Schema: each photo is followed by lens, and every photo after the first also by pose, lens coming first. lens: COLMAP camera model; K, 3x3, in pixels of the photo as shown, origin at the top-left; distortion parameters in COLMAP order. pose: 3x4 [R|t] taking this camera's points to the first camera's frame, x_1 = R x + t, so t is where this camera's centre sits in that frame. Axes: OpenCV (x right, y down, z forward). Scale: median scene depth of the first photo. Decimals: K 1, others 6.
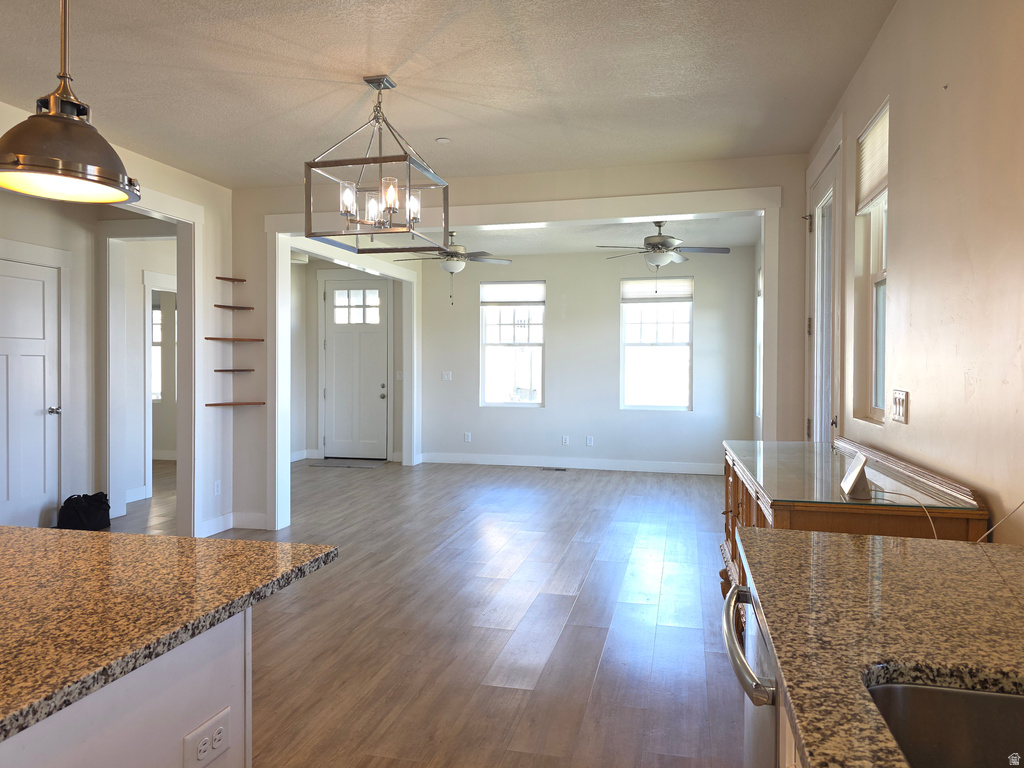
lens RADIAL K [[711.3, 0, 511.7], [0, 711.3, 386.7], [0, 0, 1]] dist [0.055685, -0.057387]
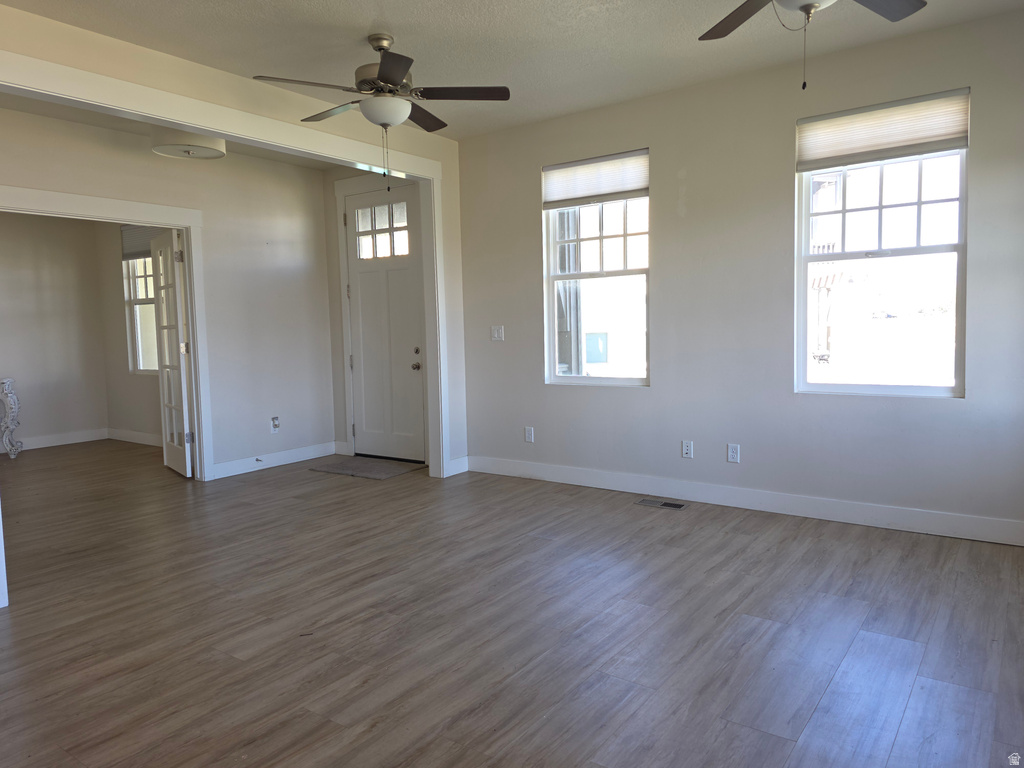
lens RADIAL K [[711.3, 0, 504.3], [0, 711.3, 385.3], [0, 0, 1]] dist [0.055685, -0.057387]
pose [[0.925362, 0.005065, -0.379050, 0.147086], [0.015417, 0.998581, 0.050979, -0.001331], [0.378770, -0.053018, 0.923971, 0.443505]]
